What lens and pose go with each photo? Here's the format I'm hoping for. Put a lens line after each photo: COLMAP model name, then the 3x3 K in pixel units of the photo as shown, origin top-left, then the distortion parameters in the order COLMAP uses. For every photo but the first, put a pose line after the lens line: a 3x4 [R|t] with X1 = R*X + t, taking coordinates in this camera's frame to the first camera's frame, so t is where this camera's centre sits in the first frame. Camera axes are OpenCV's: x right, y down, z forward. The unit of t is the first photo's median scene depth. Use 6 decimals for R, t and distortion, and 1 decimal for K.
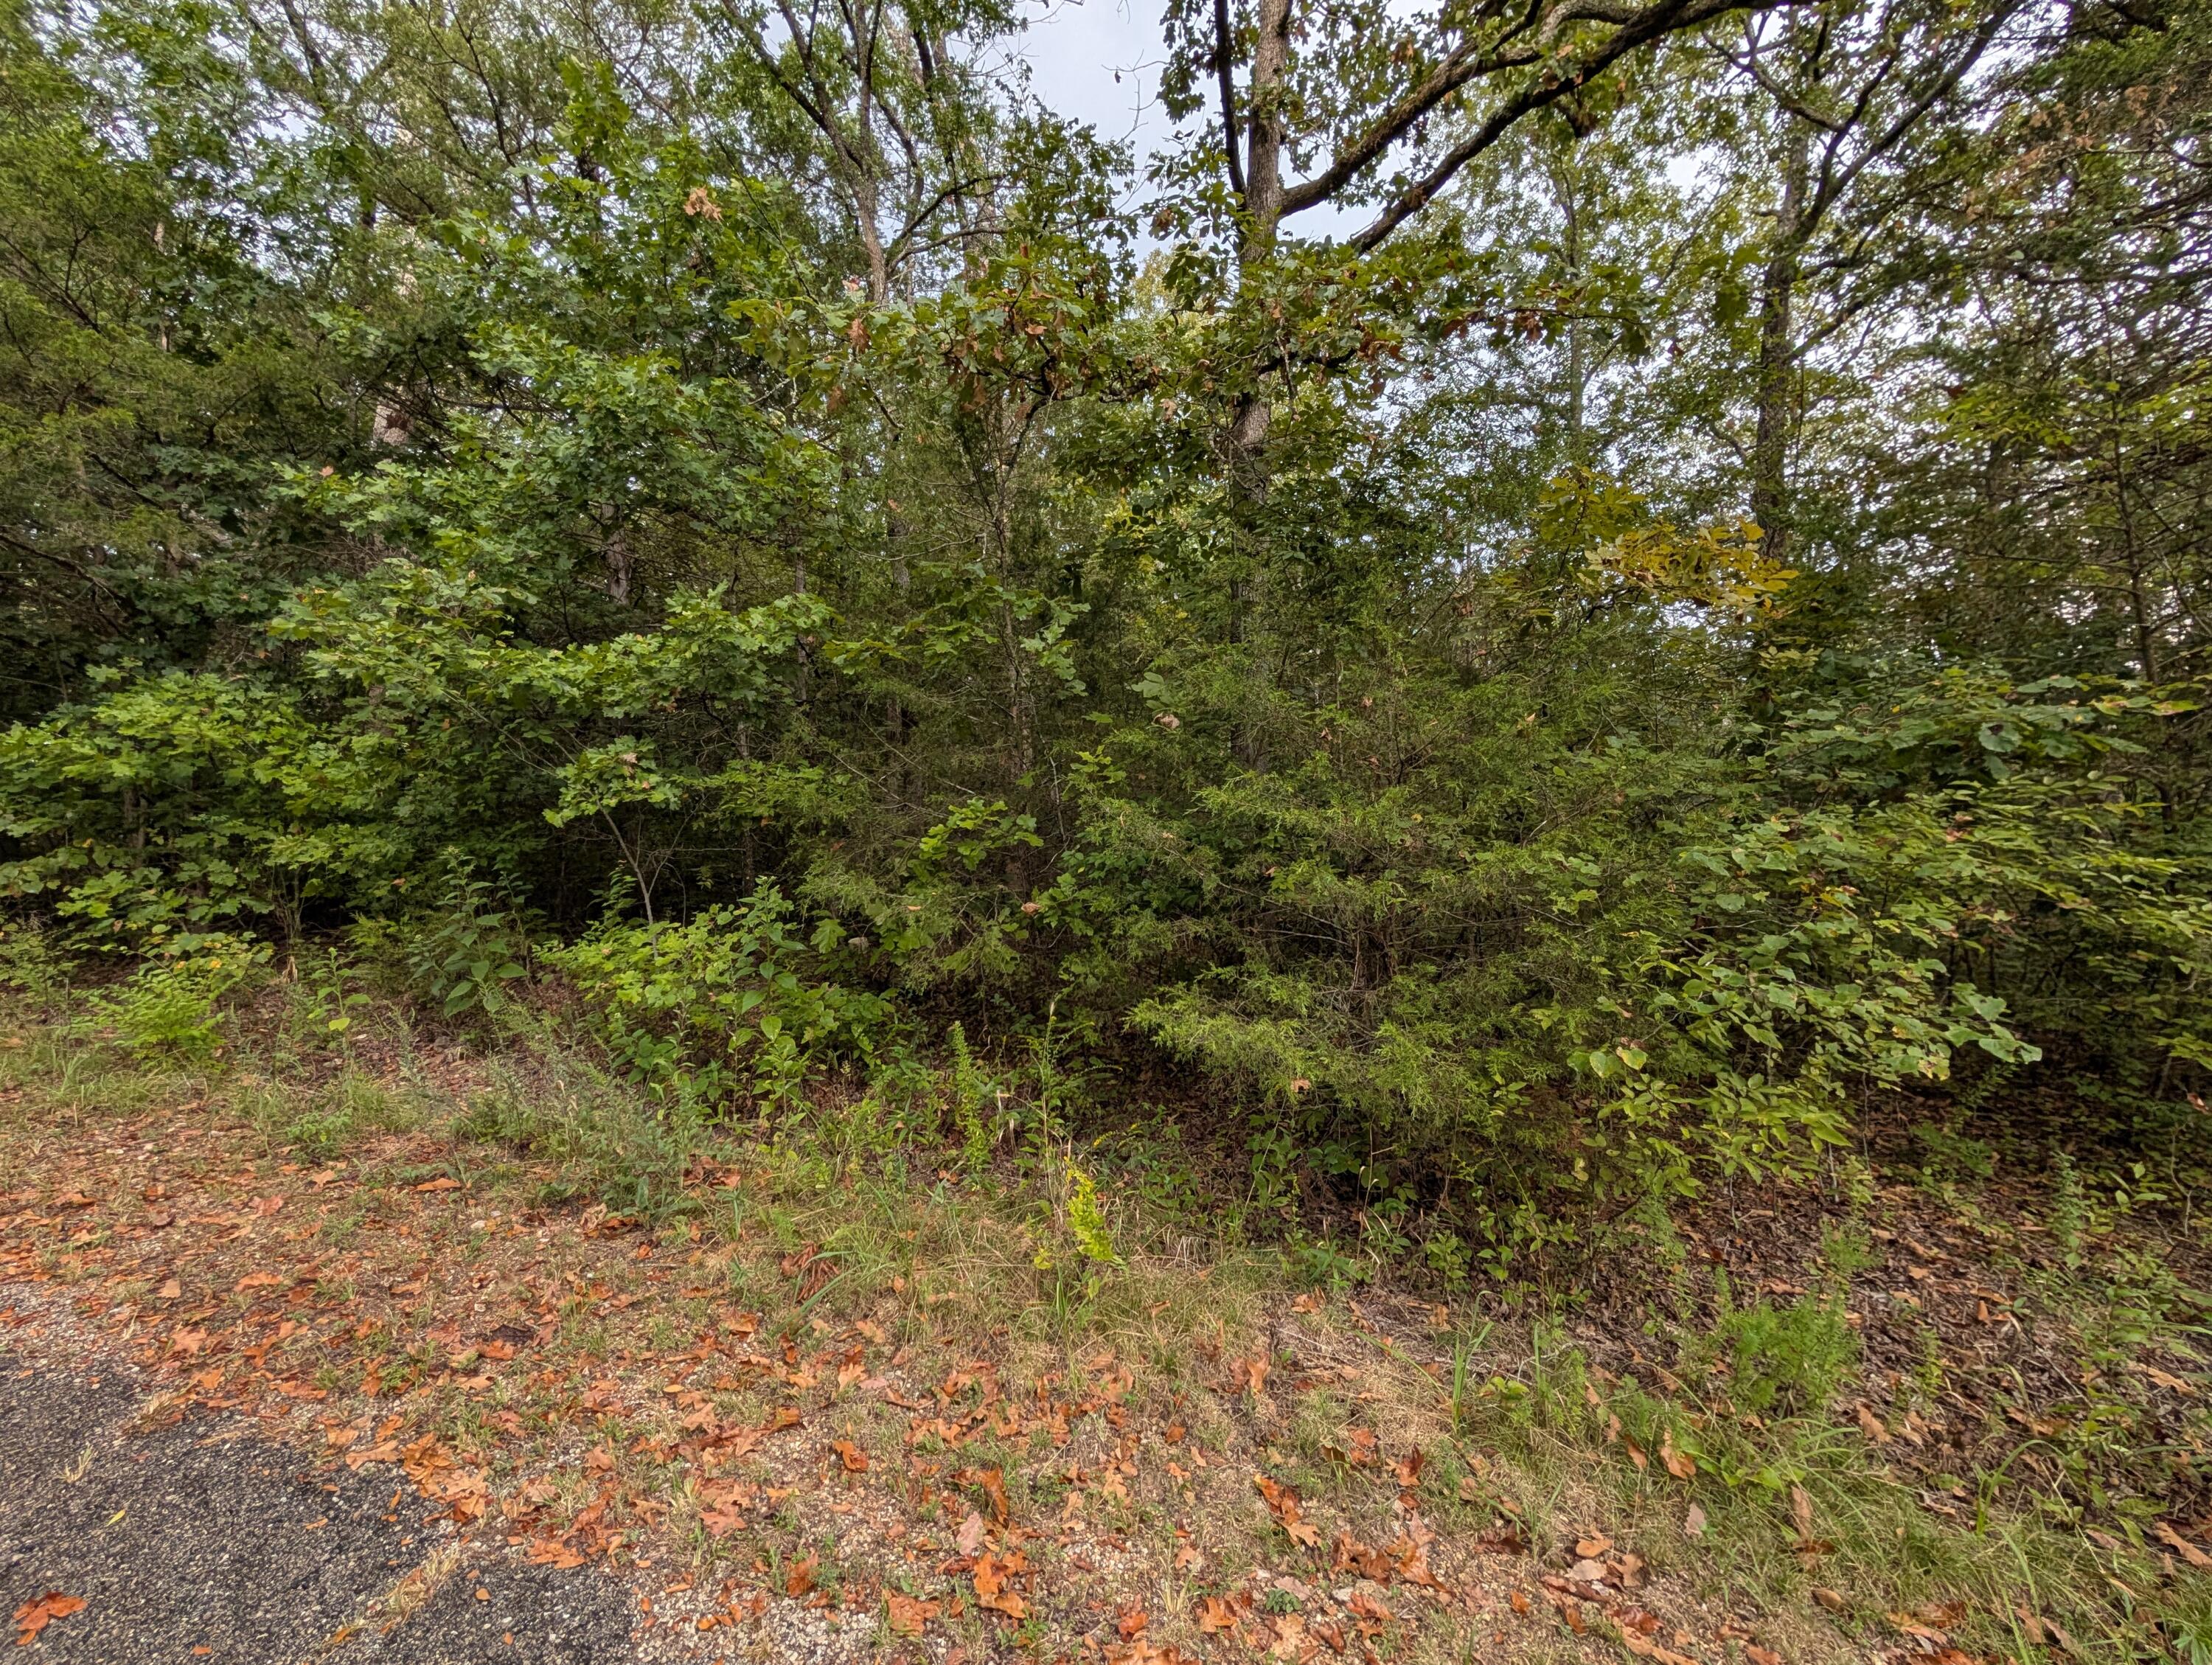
lens RADIAL K [[838.0, 0, 1096.7], [0, 838.0, 836.9], [0, 0, 1]] dist [-0.000094, 0.000586]
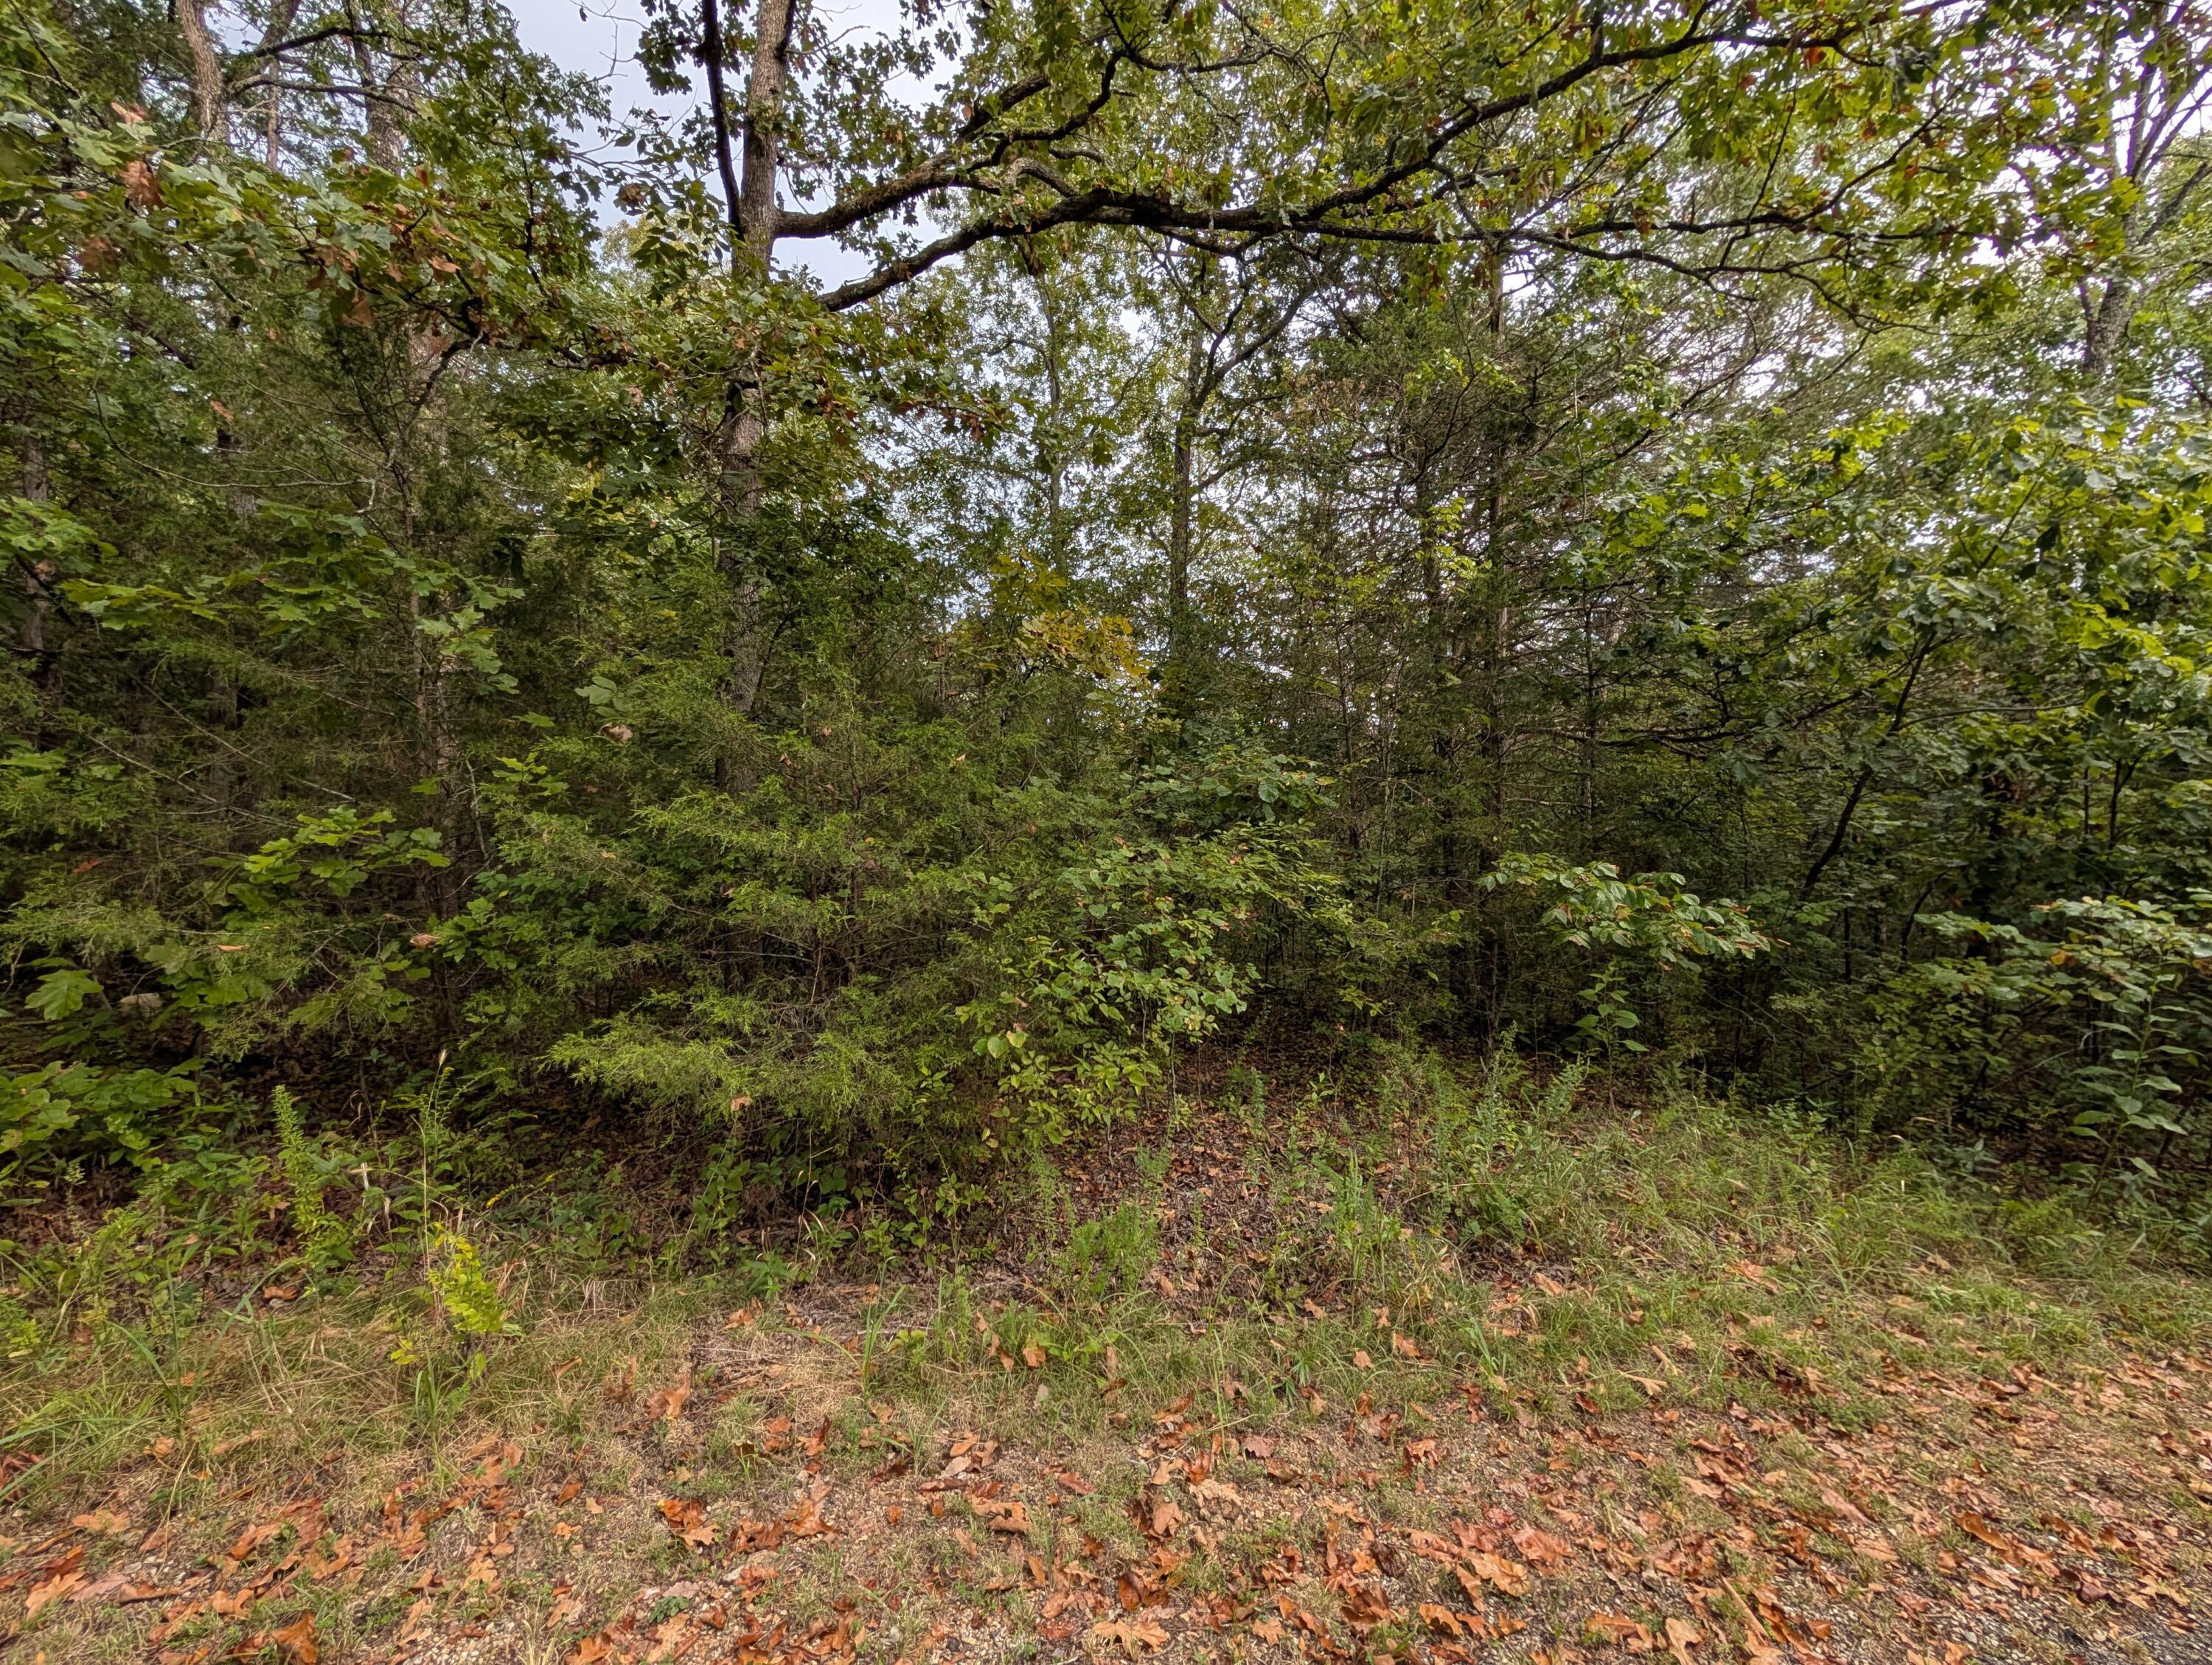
lens RADIAL K [[838.0, 0, 1096.7], [0, 838.0, 836.9], [0, 0, 1]] dist [-0.000094, 0.000586]
pose [[0.846307, 0.019095, 0.532354, 0.038889], [-0.007697, 0.999691, -0.023621, -0.003656], [-0.532640, 0.015894, 0.846192, -0.061588]]
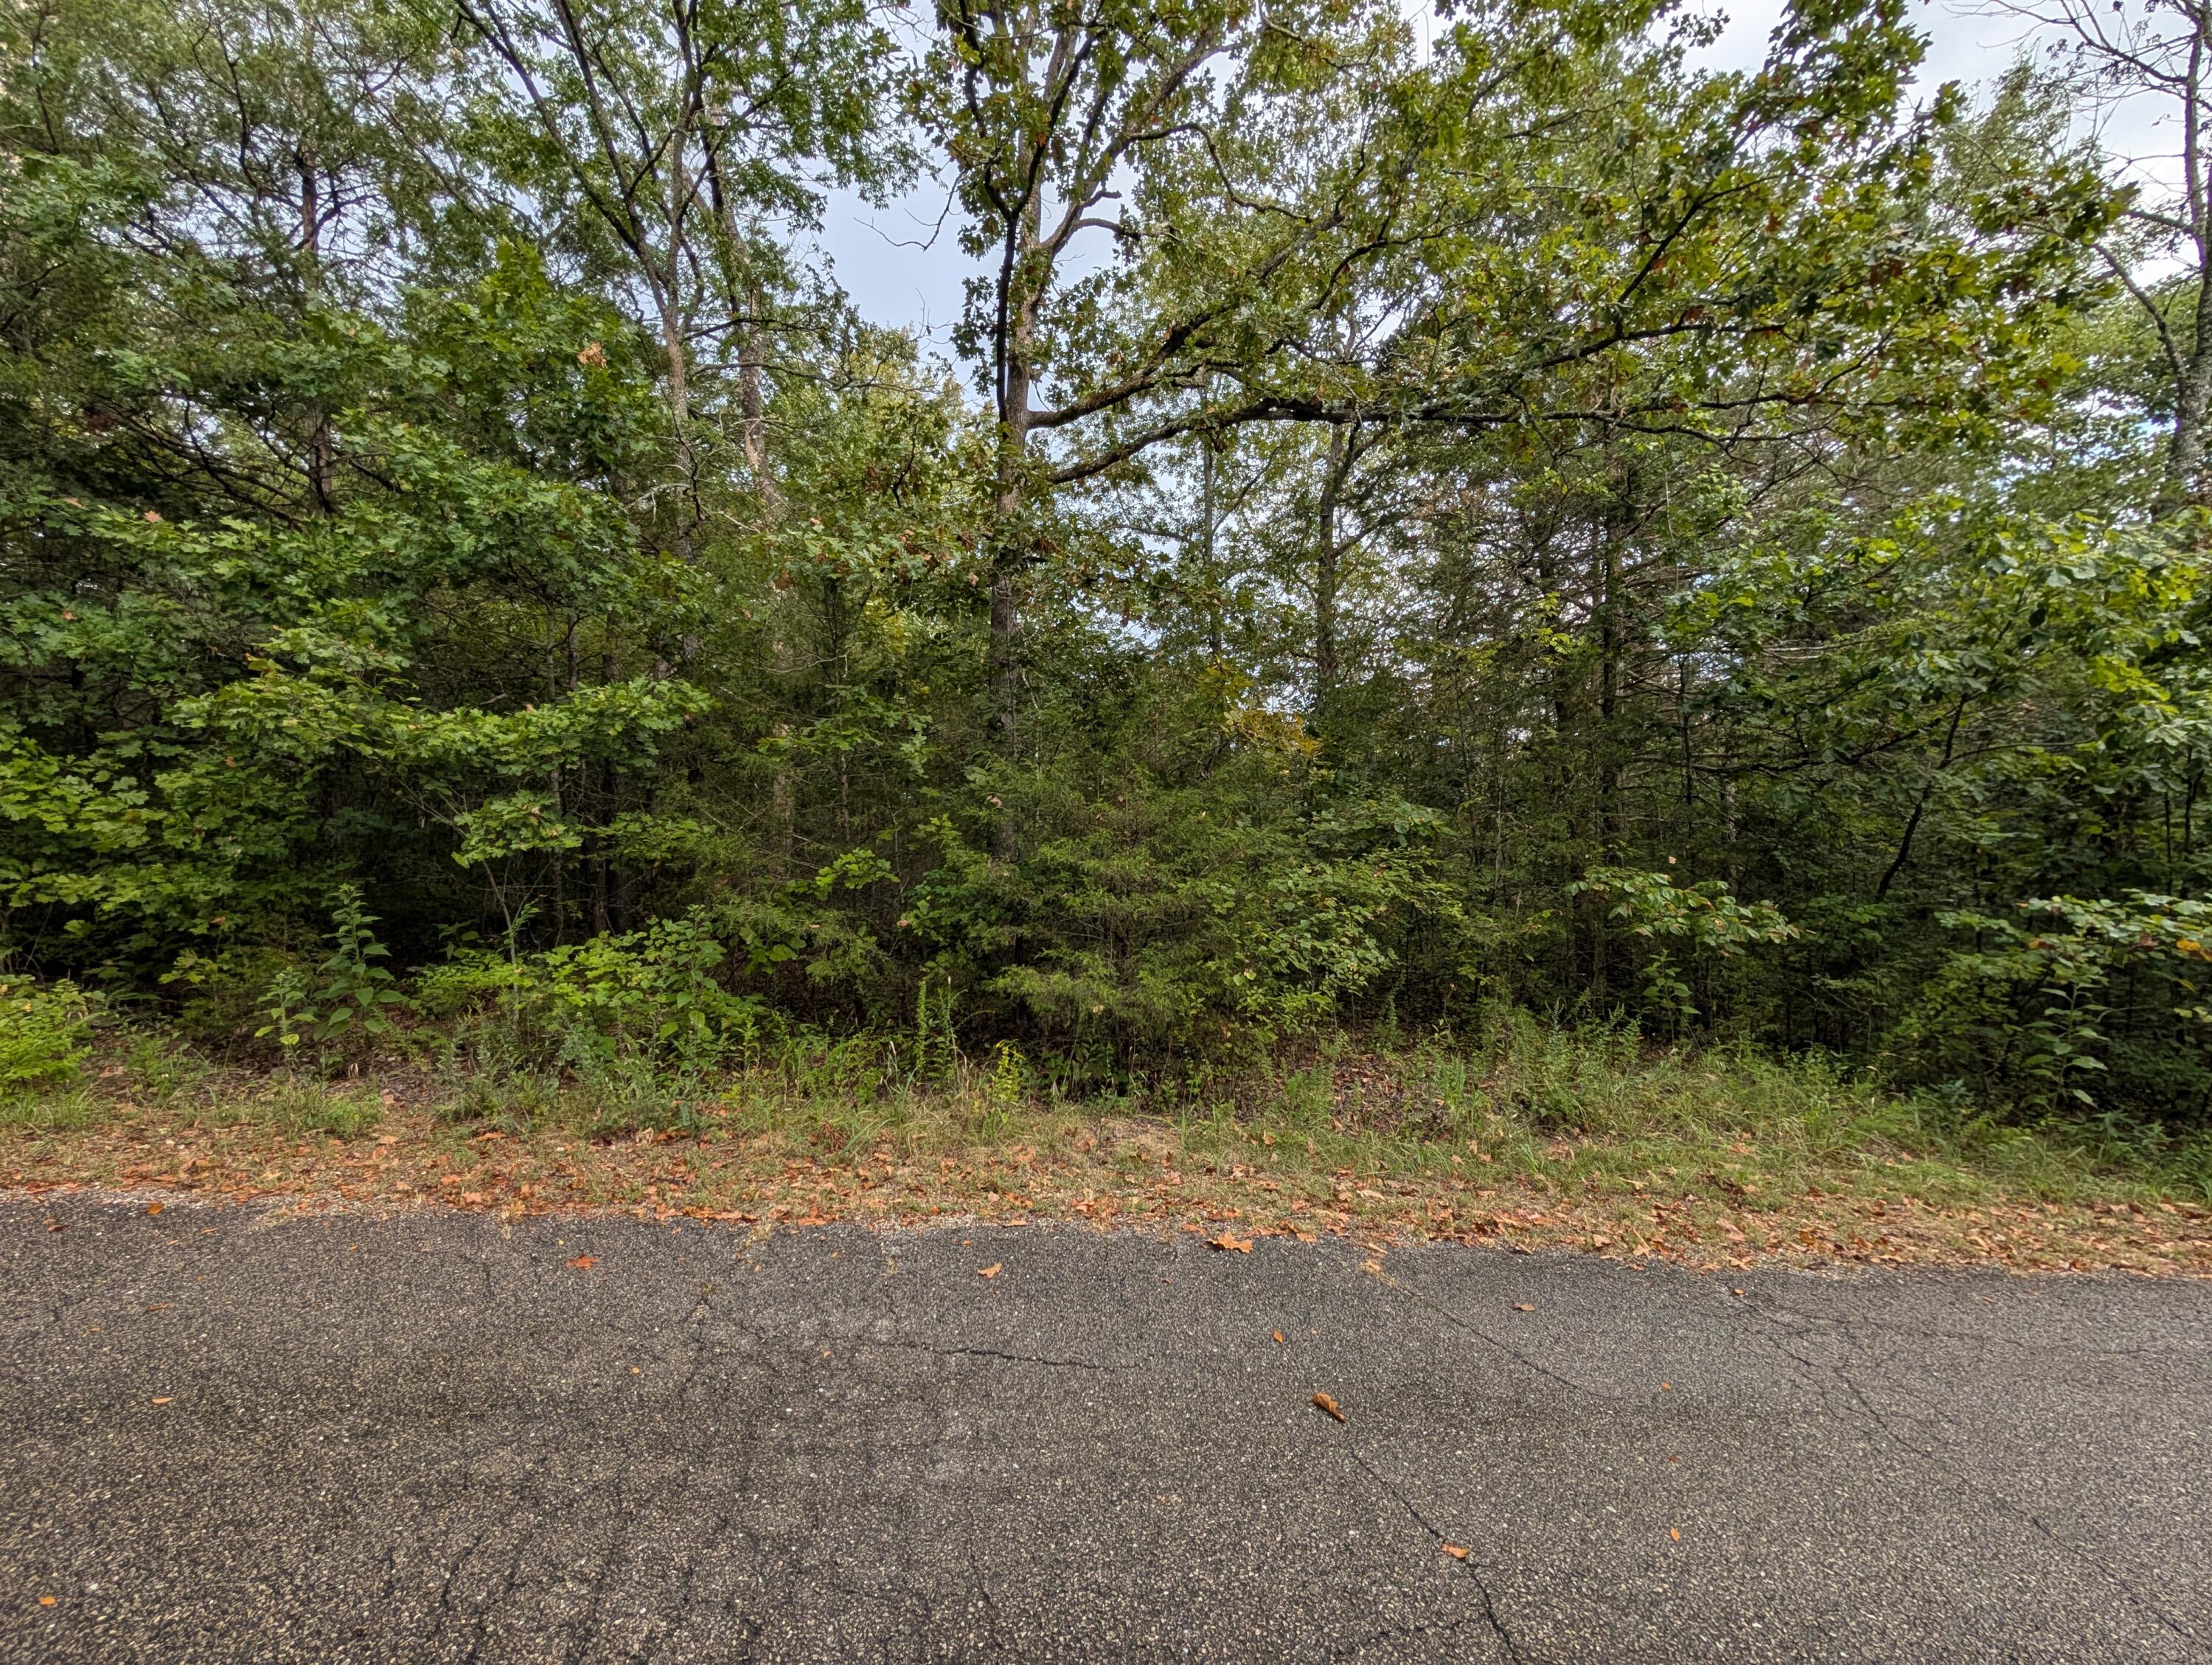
lens RADIAL K [[810.0, 0, 1104.8], [0, 810.0, 843.9], [0, 0, 1]] dist [-0.000157, 0.000077]
pose [[0.922493, 0.012700, 0.385806, -0.287052], [0.001132, 0.999365, -0.035604, -0.003762], [-0.386013, 0.033281, 0.921893, -0.440123]]
